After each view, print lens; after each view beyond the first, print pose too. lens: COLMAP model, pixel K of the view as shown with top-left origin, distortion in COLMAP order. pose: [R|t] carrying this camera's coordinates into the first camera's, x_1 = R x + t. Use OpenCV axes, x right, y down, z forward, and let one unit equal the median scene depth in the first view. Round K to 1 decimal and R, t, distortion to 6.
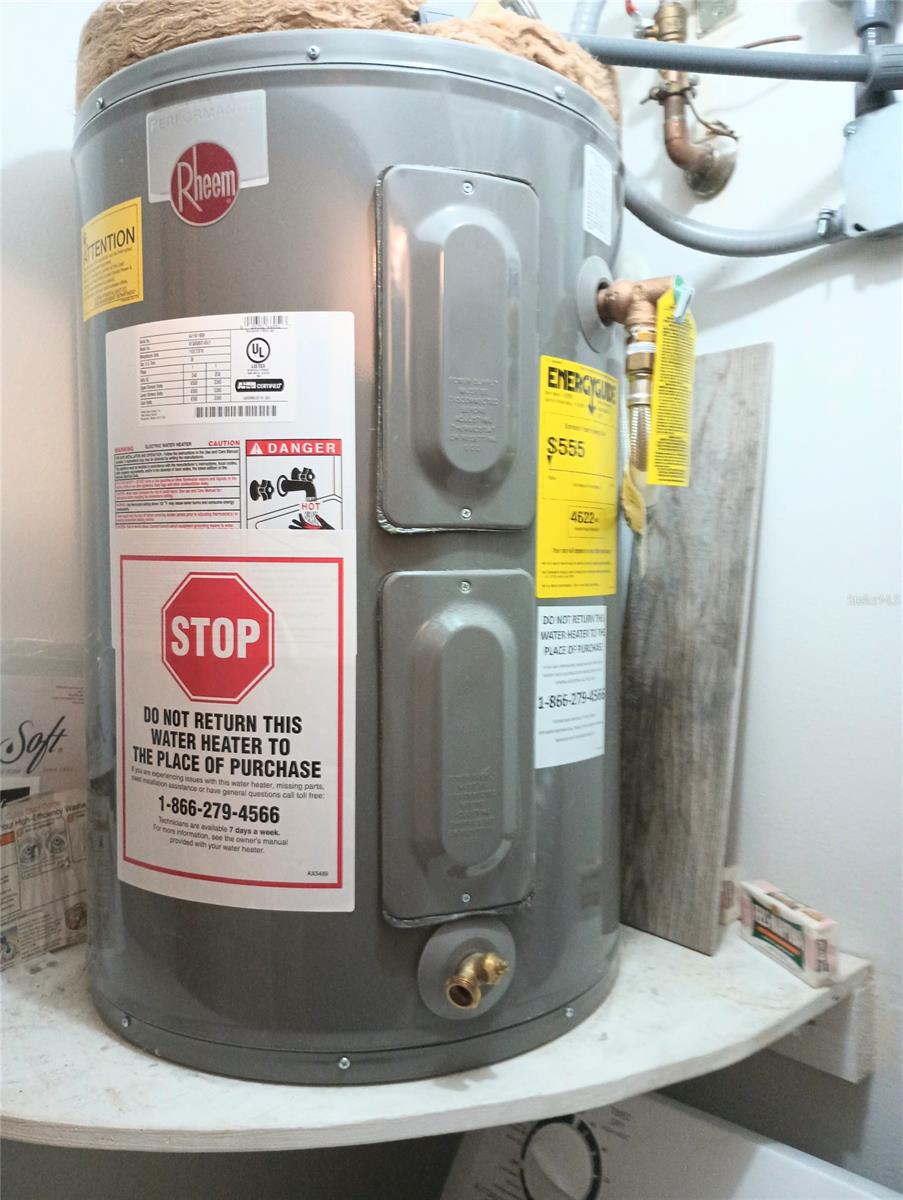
lens RADIAL K [[1003.6, 0, 452.9], [0, 1003.6, 595.7], [0, 0, 1]] dist [0.053364, -0.074775]
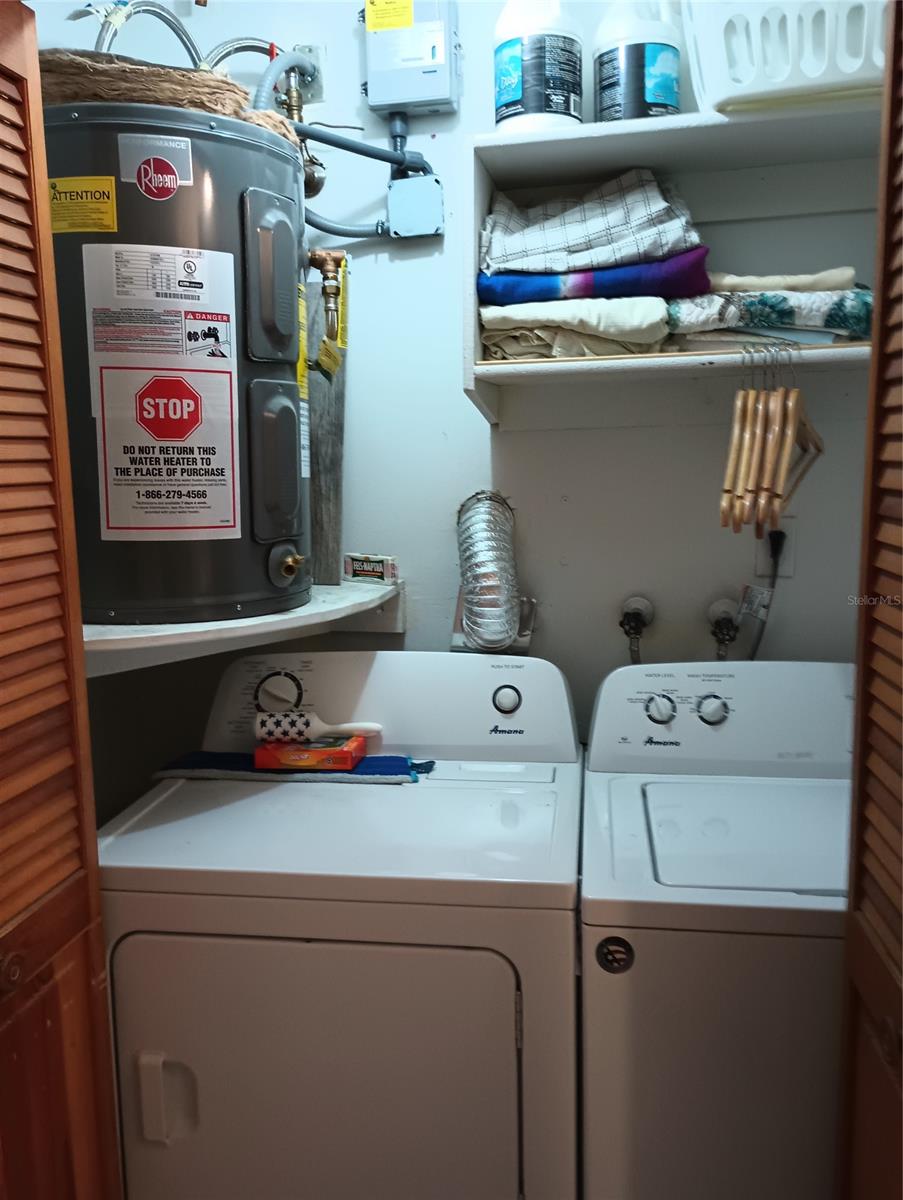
lens RADIAL K [[1003.6, 0, 448.0], [0, 1003.6, 596.3], [0, 0, 1]] dist [0.053364, -0.074775]
pose [[0.791052, -0.084700, 0.605857, -1.066444], [0.024213, 0.993928, 0.107339, 0.214575], [-0.611269, -0.070241, 0.788300, -0.990065]]
